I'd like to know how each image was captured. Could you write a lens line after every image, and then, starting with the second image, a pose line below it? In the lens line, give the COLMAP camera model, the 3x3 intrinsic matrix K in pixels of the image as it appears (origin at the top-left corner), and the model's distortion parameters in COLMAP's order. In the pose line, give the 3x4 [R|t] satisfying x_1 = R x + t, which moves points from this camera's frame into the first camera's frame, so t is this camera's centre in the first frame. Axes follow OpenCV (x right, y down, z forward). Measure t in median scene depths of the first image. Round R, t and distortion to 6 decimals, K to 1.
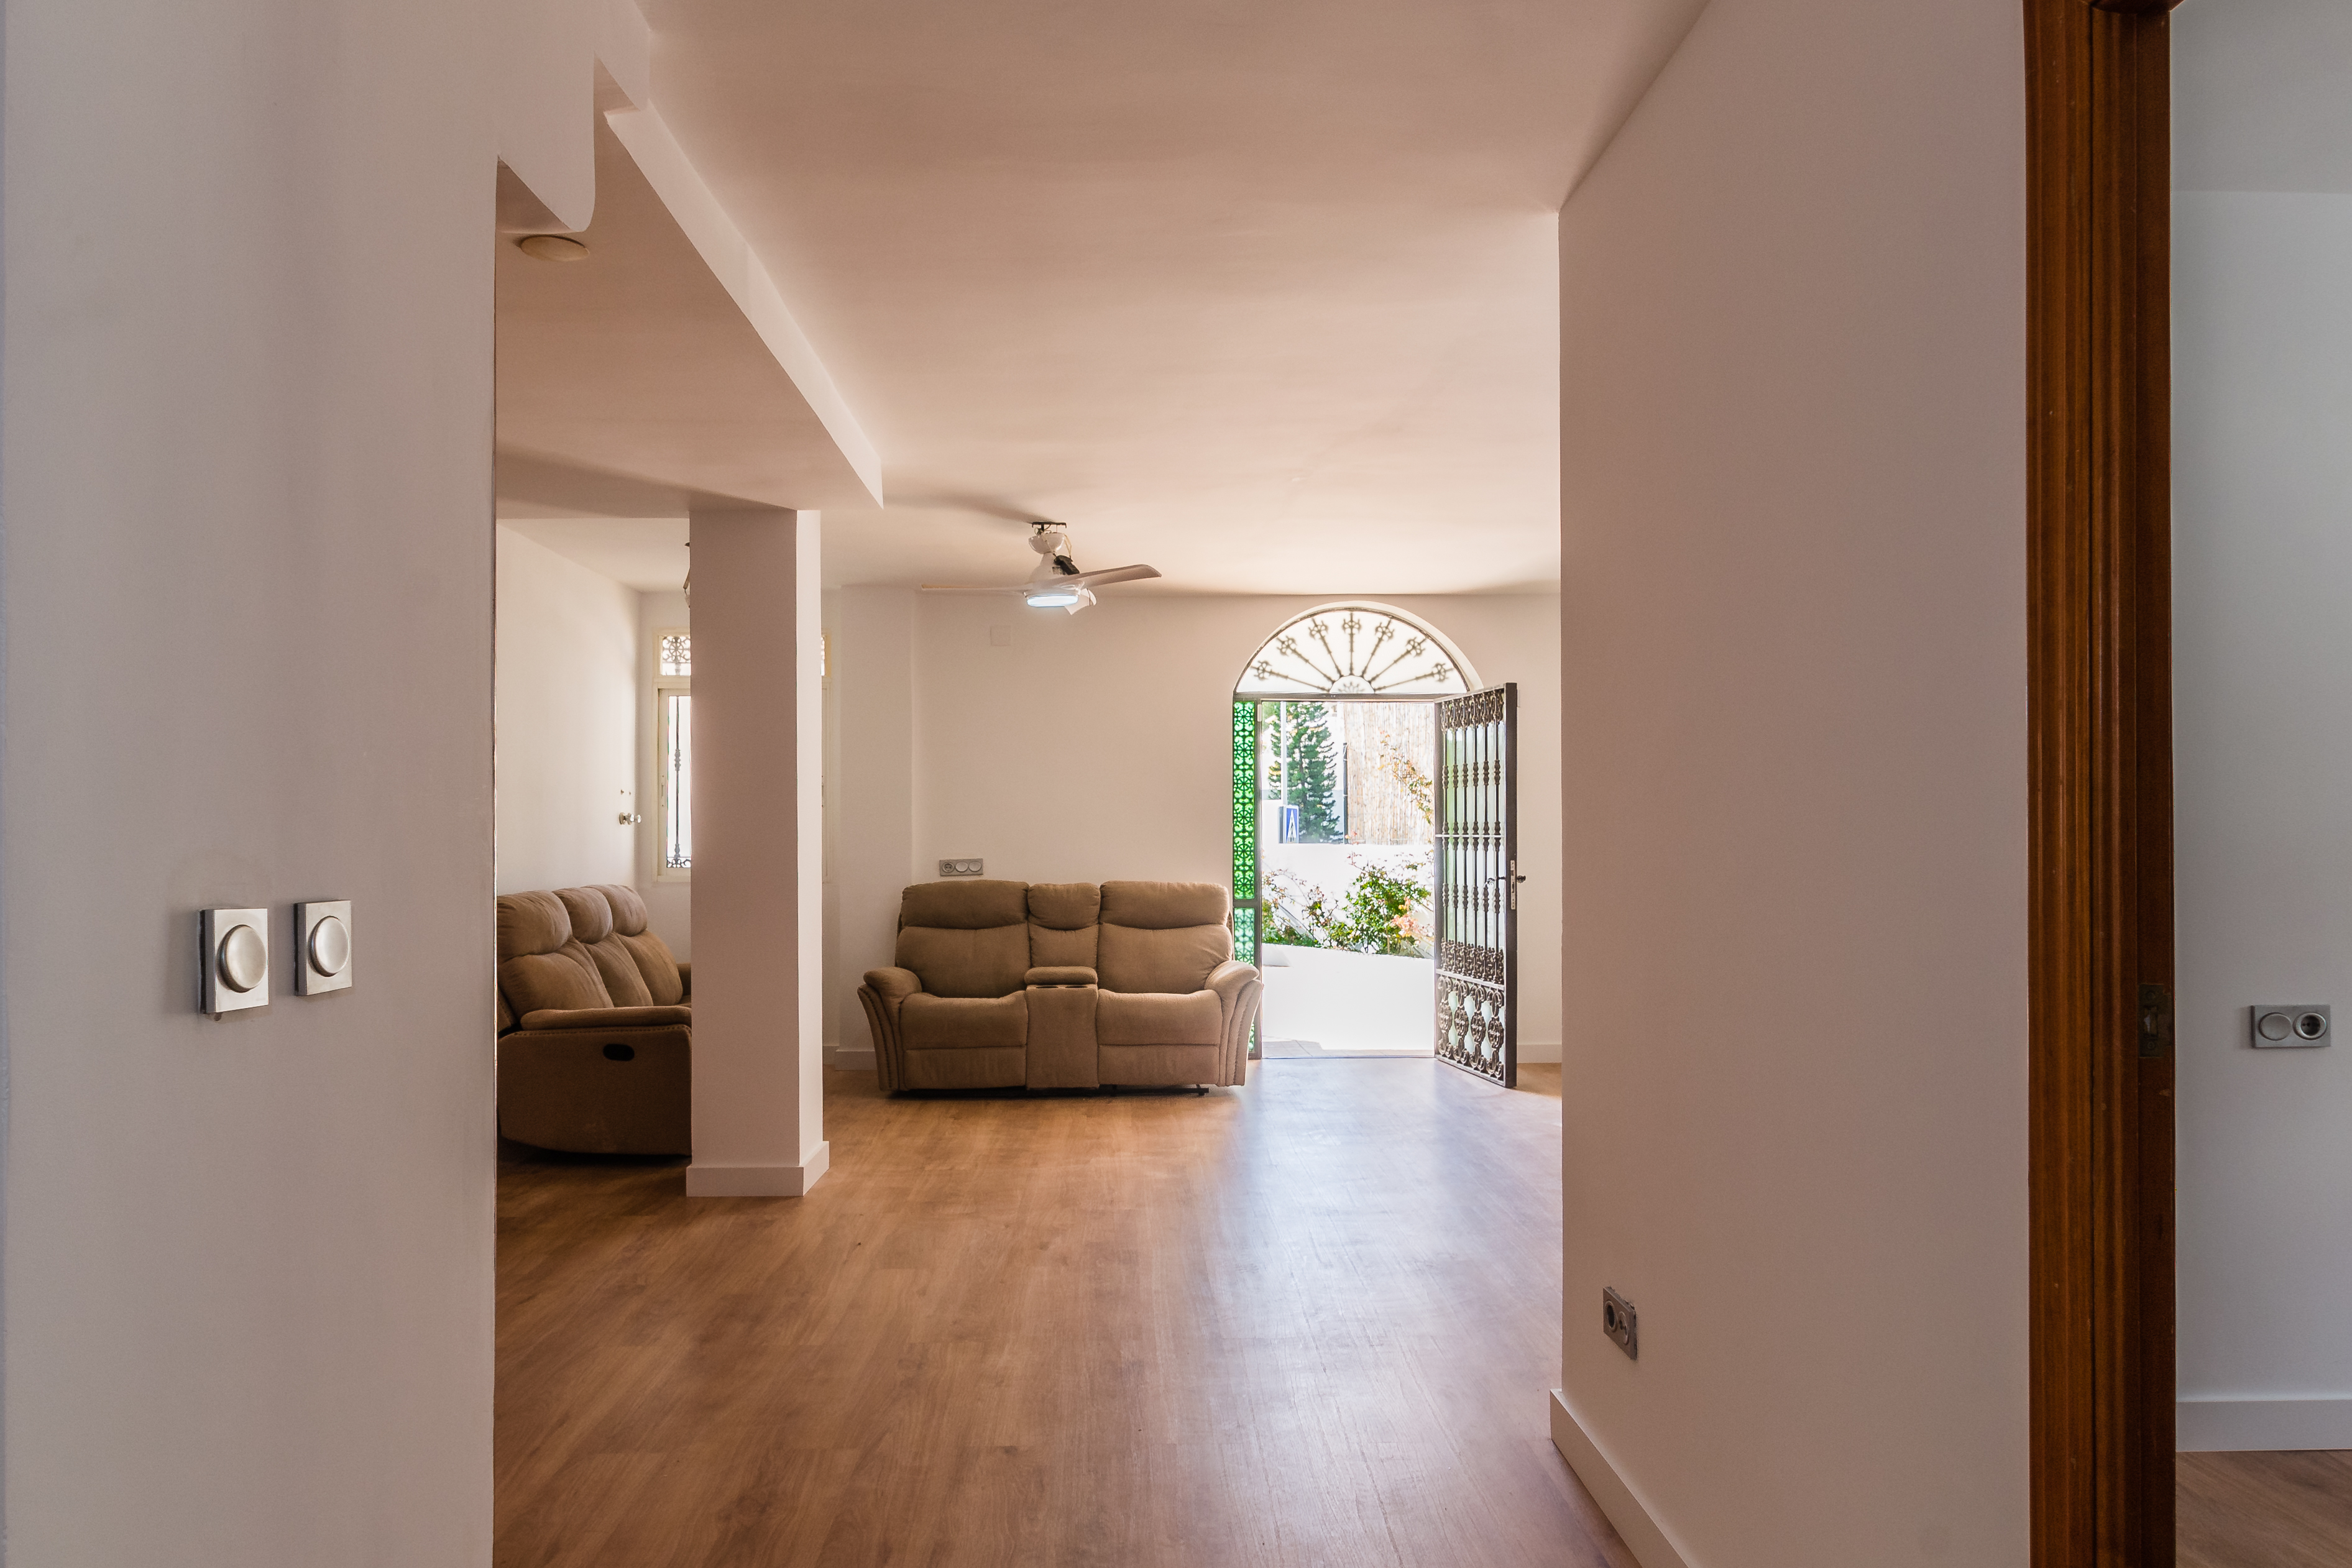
lens RADIAL K [[1569.1, 0, 1177.3], [0, 1569.1, 792.7], [0, 0, 1]] dist [-0.001286, -0.000259]
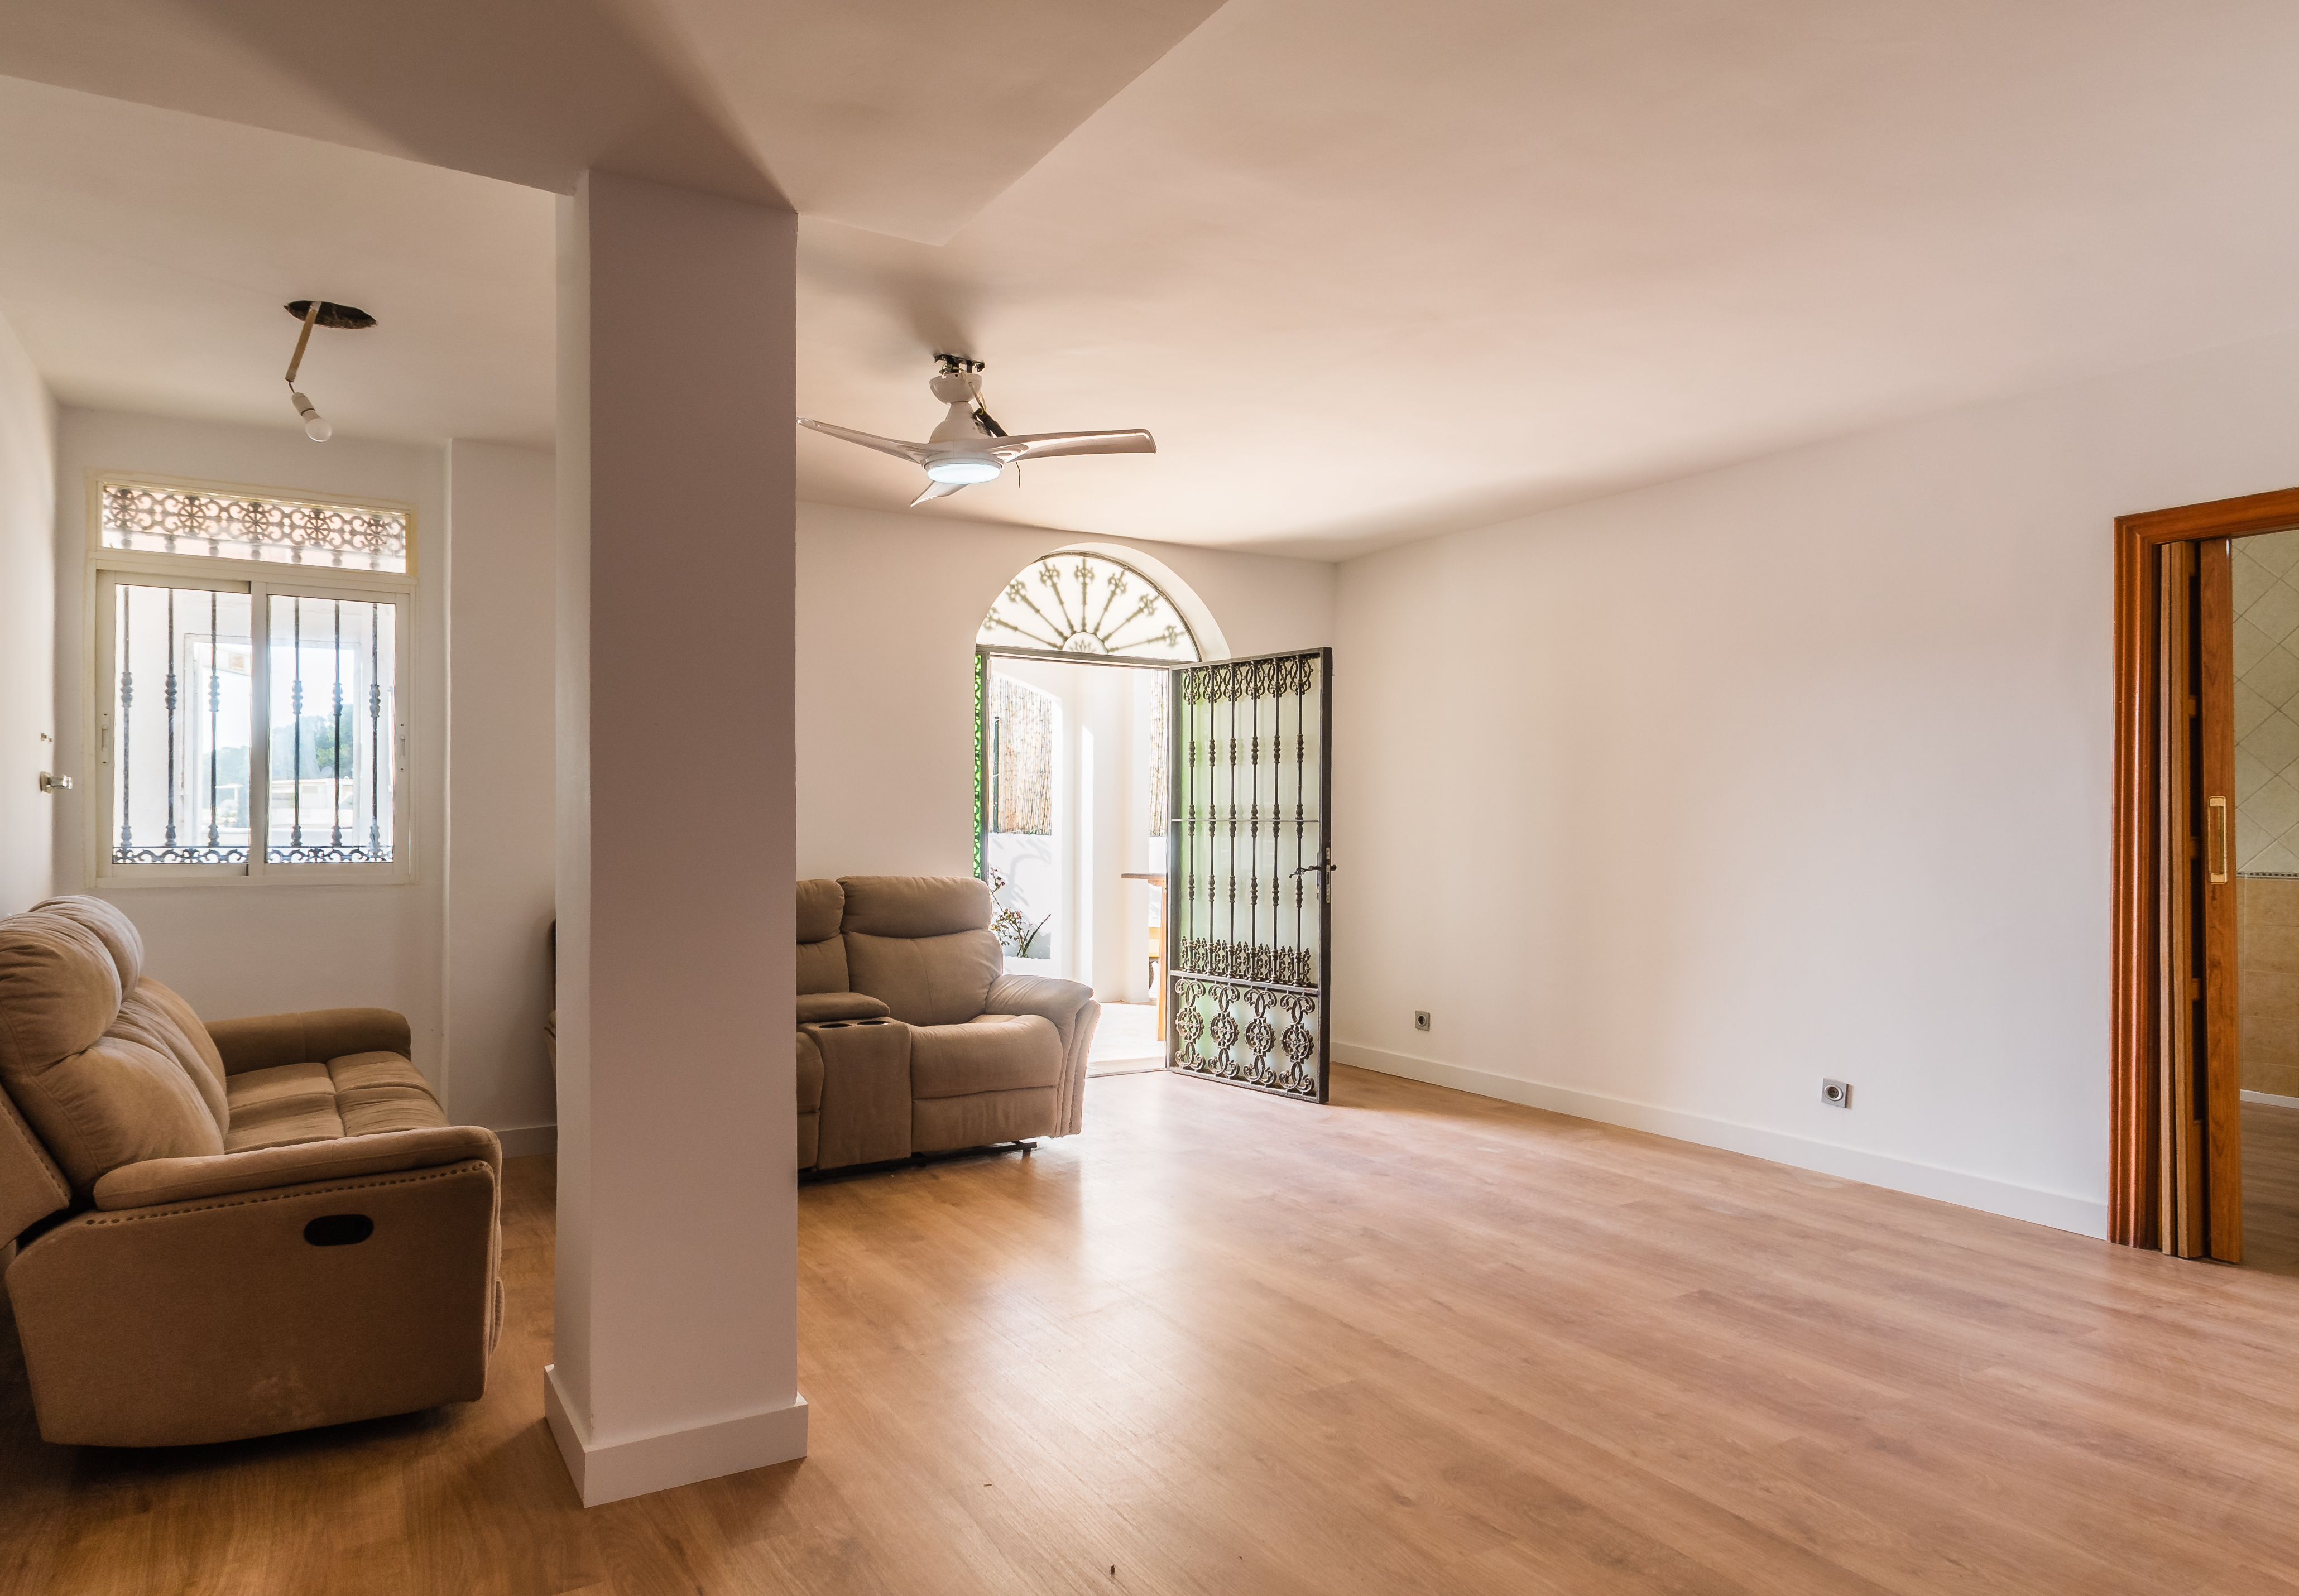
lens RADIAL K [[1410.2, 0, 1147.2], [0, 1410.2, 813.2], [0, 0, 1]] dist [0.018787, 0.000577]
pose [[0.876660, 0.008557, 0.481035, -0.229737], [-0.017757, 0.999736, 0.014577, 0.012201], [-0.480783, -0.021320, 0.876580, 0.309709]]
